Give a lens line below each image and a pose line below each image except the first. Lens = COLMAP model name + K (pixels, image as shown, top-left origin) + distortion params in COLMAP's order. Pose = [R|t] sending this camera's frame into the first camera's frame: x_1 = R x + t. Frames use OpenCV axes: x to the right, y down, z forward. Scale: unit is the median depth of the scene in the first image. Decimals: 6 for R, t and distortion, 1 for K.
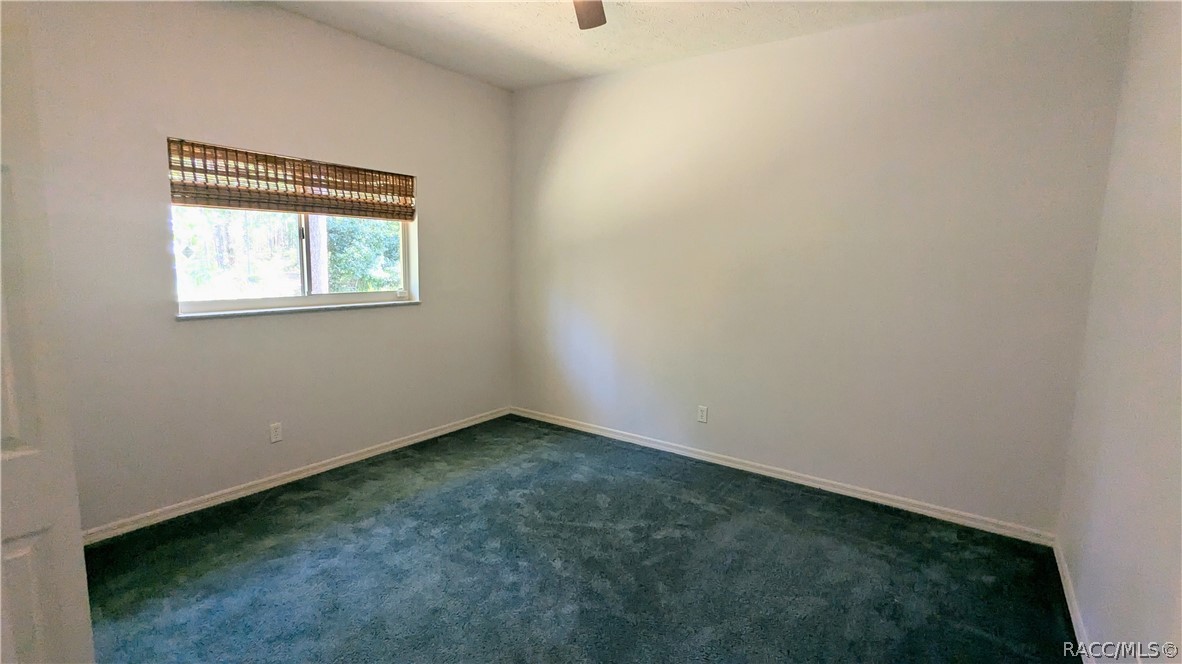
lens RADIAL K [[556.2, 0, 591.5], [0, 556.2, 328.8], [0, 0, 1]] dist [0.002221, 0.000372]
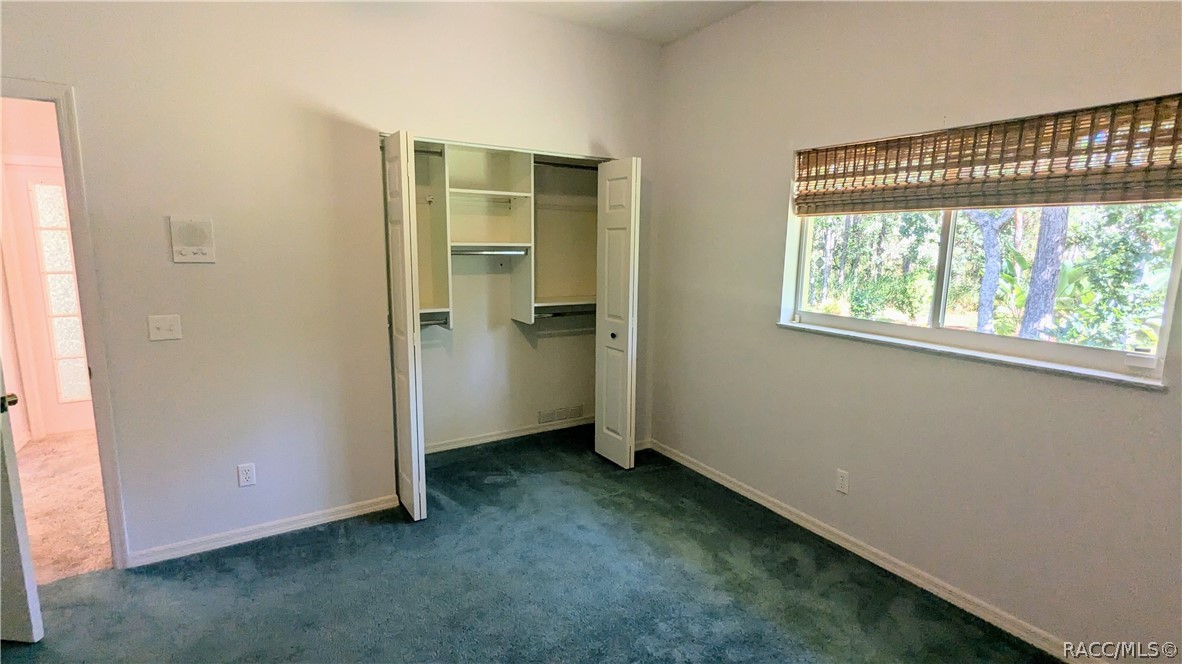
lens RADIAL K [[556.2, 0, 589.1], [0, 556.2, 328.5], [0, 0, 1]] dist [0.002221, 0.000372]
pose [[-0.382953, 0.127899, -0.914871, 0.329446], [-0.132299, 0.972566, 0.191343, -0.154000], [0.914245, 0.194311, -0.355526, 0.971779]]
